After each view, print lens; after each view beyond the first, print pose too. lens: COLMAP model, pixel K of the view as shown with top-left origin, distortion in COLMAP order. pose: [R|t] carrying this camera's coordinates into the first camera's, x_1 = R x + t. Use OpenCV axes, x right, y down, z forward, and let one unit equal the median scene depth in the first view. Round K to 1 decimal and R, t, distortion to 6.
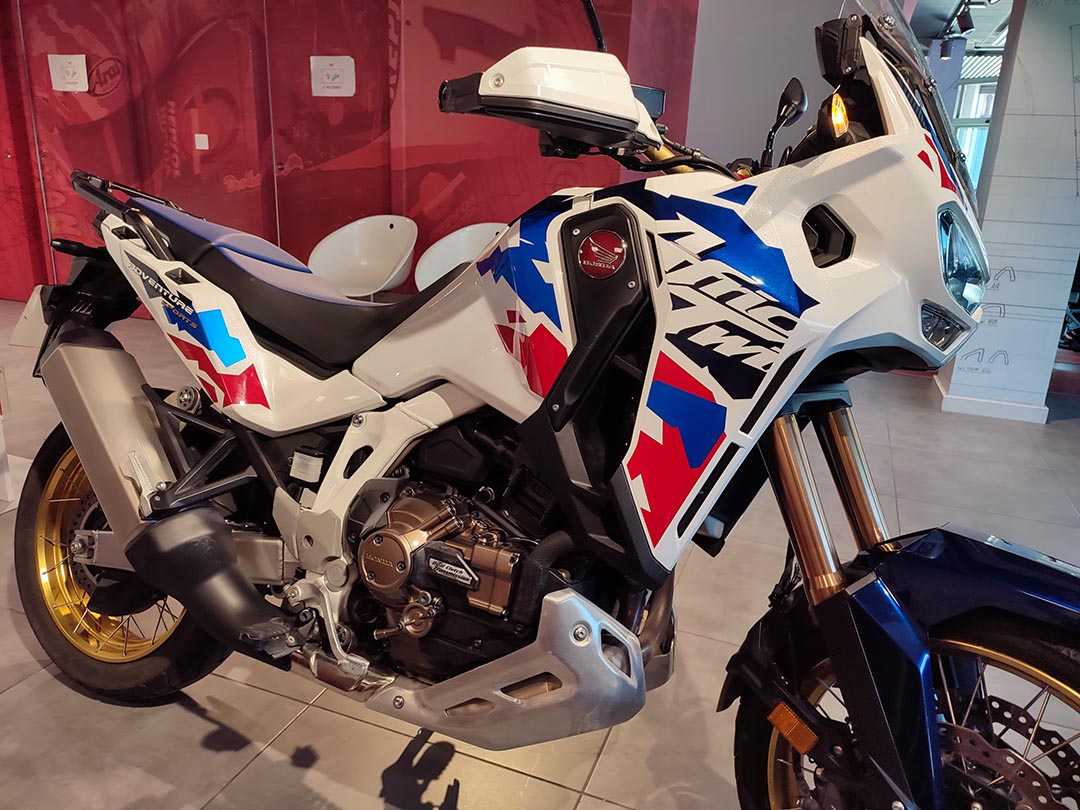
lens RADIAL K [[788.3, 0, 542.2], [0, 788.3, 406.1], [0, 0, 1]] dist [0.039562, -0.037850]
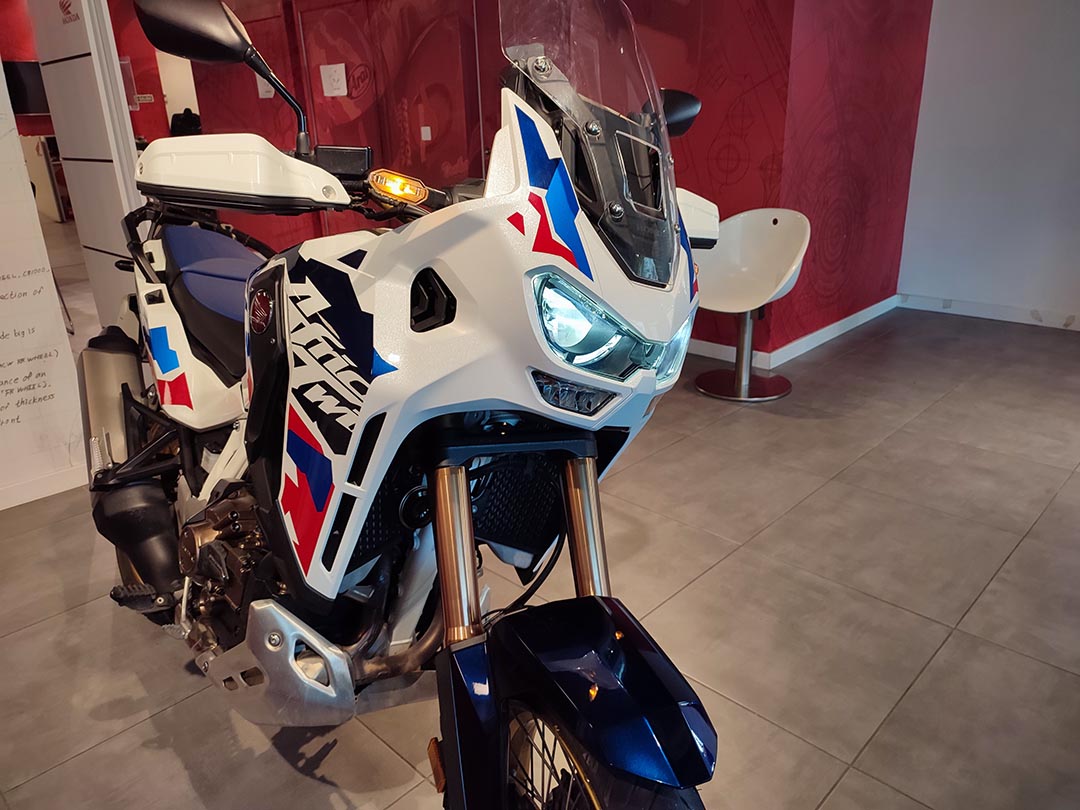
lens RADIAL K [[788.3, 0, 541.4], [0, 788.3, 407.1], [0, 0, 1]] dist [0.039562, -0.037850]
pose [[0.917900, 0.070219, -0.390550, 0.633681], [-0.047927, 0.996632, 0.066547, -0.108577], [0.393908, -0.042365, 0.918173, 0.090112]]
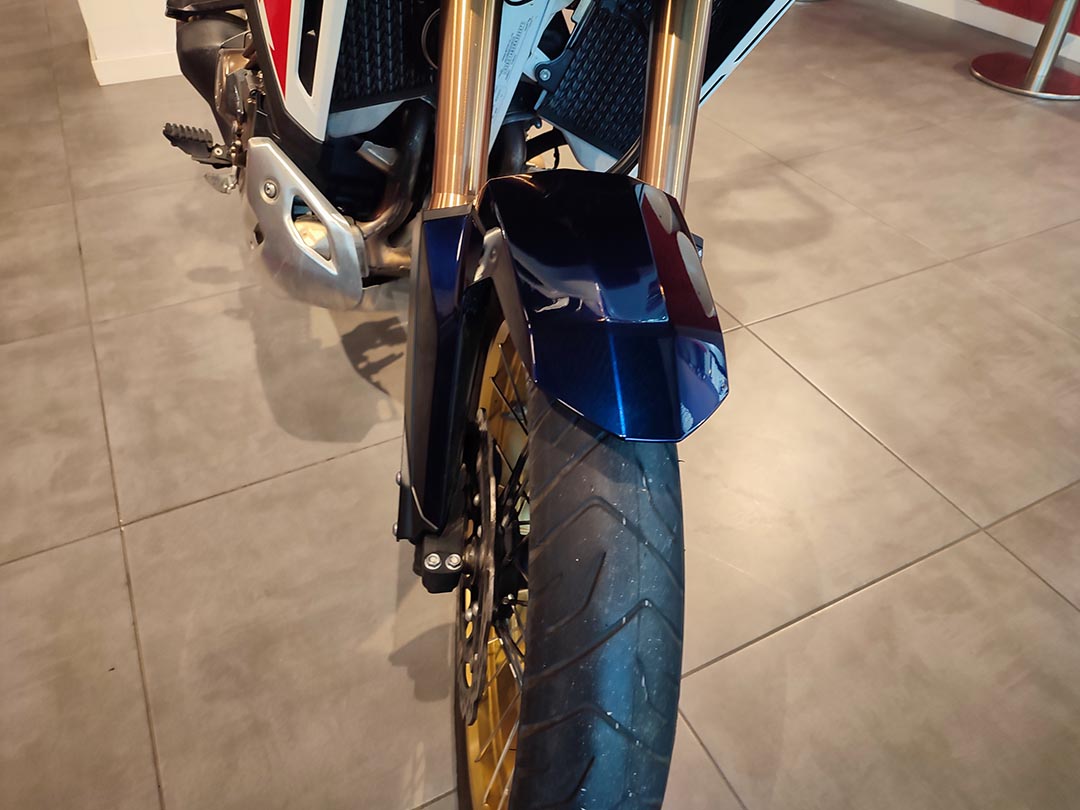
lens RADIAL K [[788.3, 0, 543.0], [0, 788.3, 404.5], [0, 0, 1]] dist [0.039562, -0.037850]
pose [[0.745035, 0.413030, -0.523765, 0.674606], [-0.178219, 0.879939, 0.440392, 0.033811], [0.642776, -0.234762, 0.729195, 0.361677]]
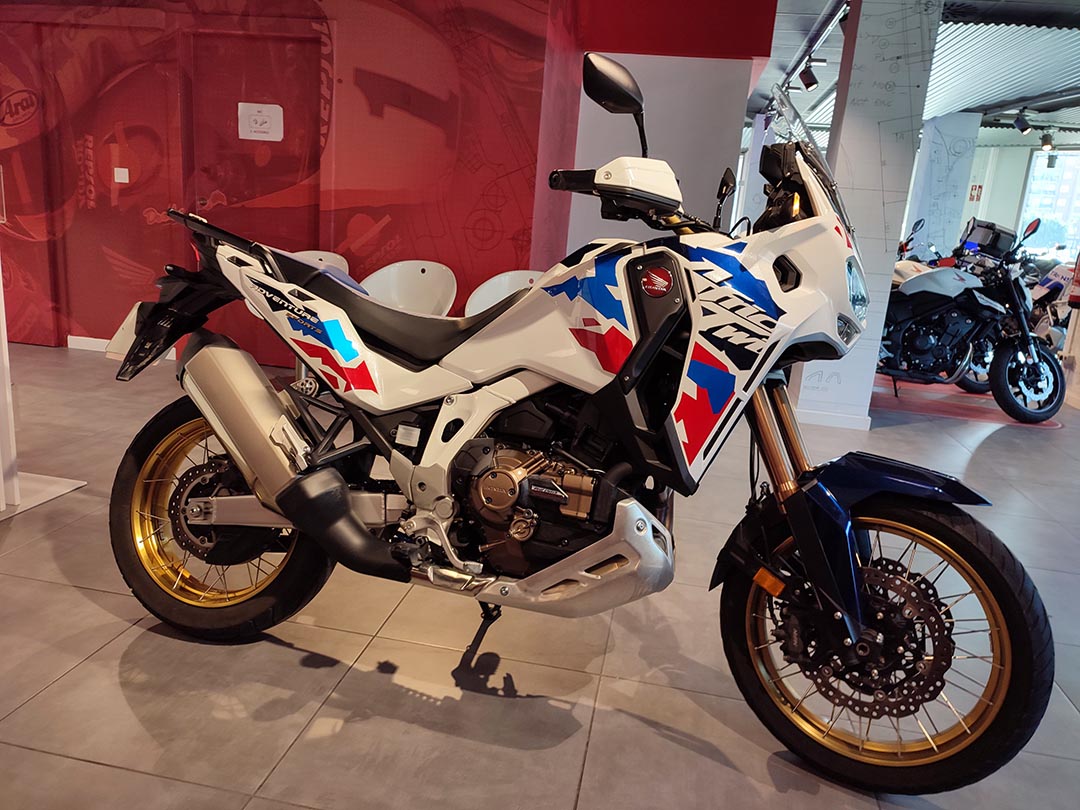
lens RADIAL K [[788.3, 0, 541.2], [0, 788.3, 408.8], [0, 0, 1]] dist [0.039562, -0.037850]
pose [[0.980967, -0.009951, 0.193921, -0.336187], [0.018926, 0.998831, -0.044486, 0.094717], [-0.193252, 0.047309, 0.980008, -0.368631]]
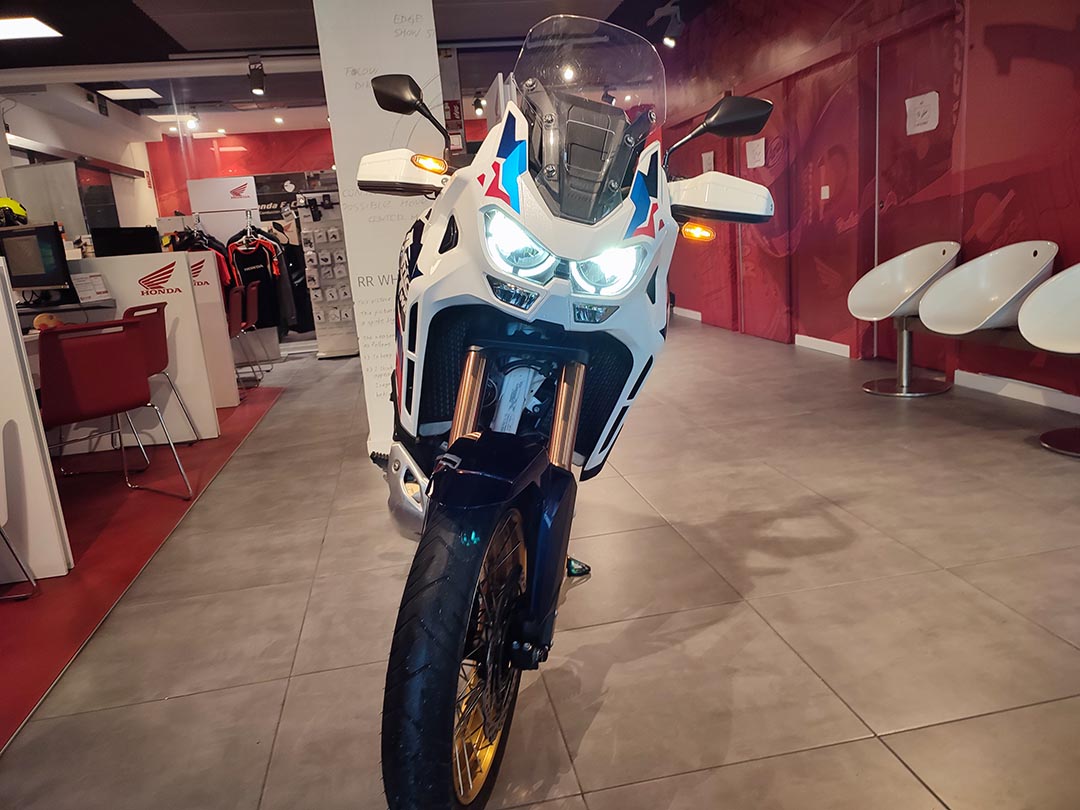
lens RADIAL K [[788.3, 0, 539.9], [0, 788.3, 406.9], [0, 0, 1]] dist [0.039562, -0.037850]
pose [[0.513995, 0.099691, -0.851981, 1.329180], [-0.150639, 0.988279, 0.024760, 0.046992], [0.844463, 0.115615, 0.522988, 0.248636]]
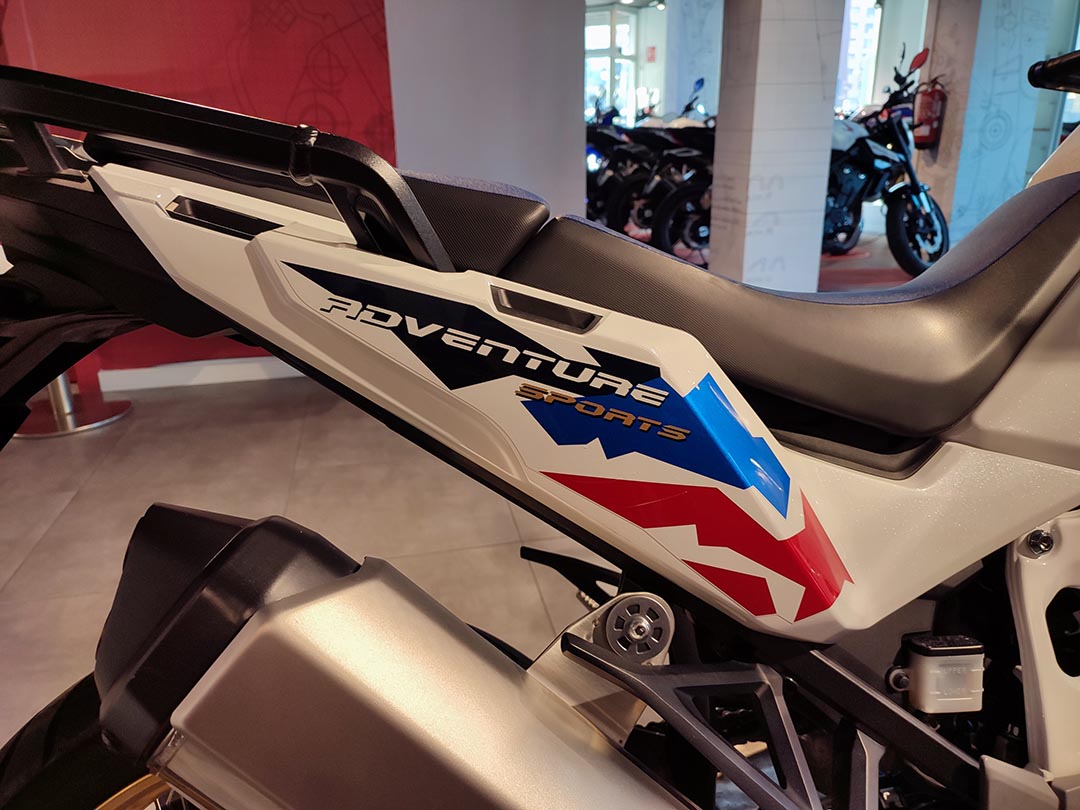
lens RADIAL K [[788.3, 0, 536.4], [0, 788.3, 409.3], [0, 0, 1]] dist [0.039562, -0.037850]
pose [[0.840538, -0.238653, 0.486354, -0.669715], [0.210727, 0.971071, 0.112315, -0.167267], [-0.499089, 0.008083, 0.866513, 0.732096]]
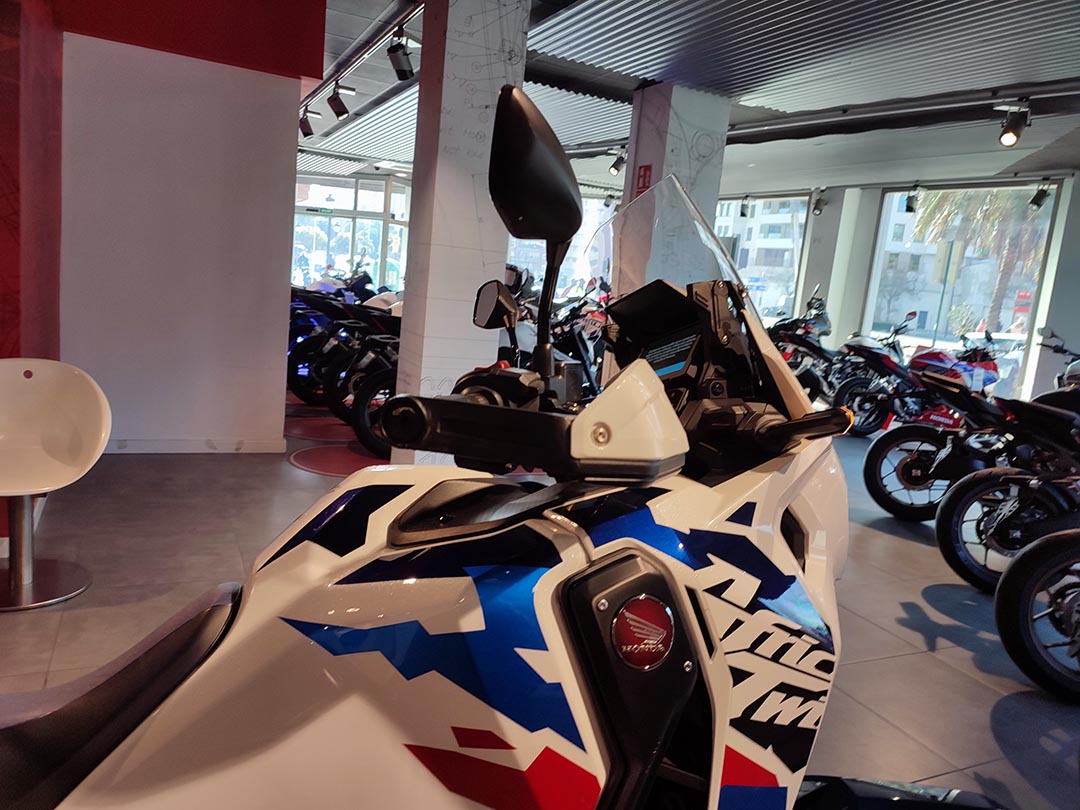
lens RADIAL K [[788.3, 0, 541.1], [0, 788.3, 400.9], [0, 0, 1]] dist [0.039562, -0.037850]
pose [[0.685713, -0.084681, 0.722930, -0.337225], [0.142186, 0.989659, -0.018942, -0.281120], [-0.713849, 0.115779, 0.690662, 0.402580]]
